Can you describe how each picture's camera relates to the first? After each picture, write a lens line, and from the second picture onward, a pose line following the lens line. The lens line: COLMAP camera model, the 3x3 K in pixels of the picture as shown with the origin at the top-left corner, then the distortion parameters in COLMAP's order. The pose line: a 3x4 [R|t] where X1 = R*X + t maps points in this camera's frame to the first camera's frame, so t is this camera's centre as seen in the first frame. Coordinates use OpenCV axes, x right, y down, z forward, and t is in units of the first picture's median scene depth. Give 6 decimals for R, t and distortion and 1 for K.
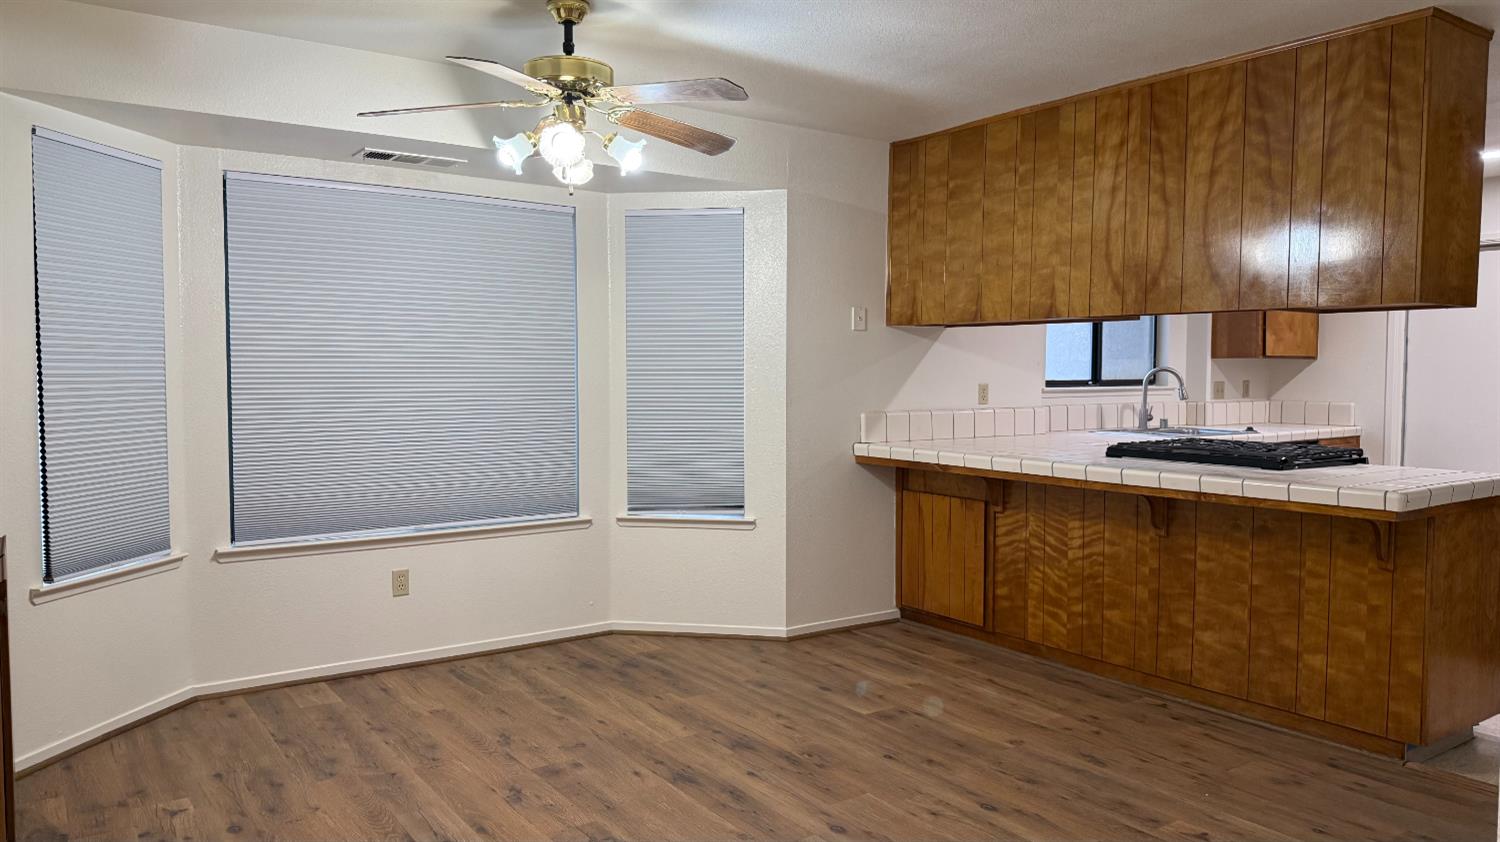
lens RADIAL K [[1043.7, 0, 757.7], [0, 1043.7, 422.1], [0, 0, 1]] dist [0.133180, -0.243912]
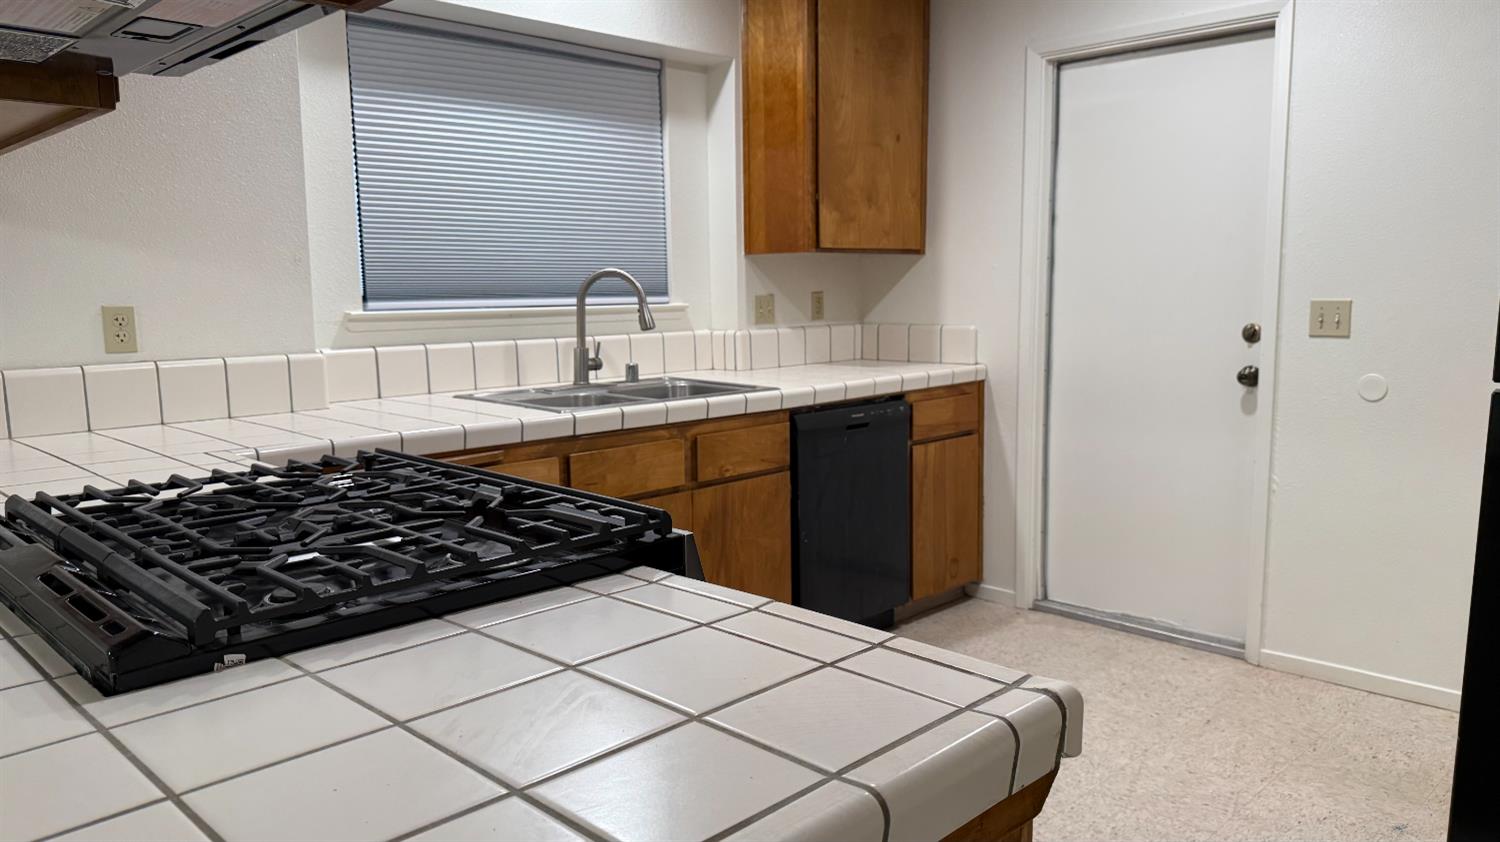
lens RADIAL K [[1043.7, 0, 757.7], [0, 1043.7, 422.1], [0, 0, 1]] dist [0.133180, -0.243912]
pose [[0.984075, -0.038345, 0.173567, 0.343303], [0.025035, 0.996621, 0.078235, -0.013938], [-0.175980, -0.072644, 0.981710, 0.446027]]
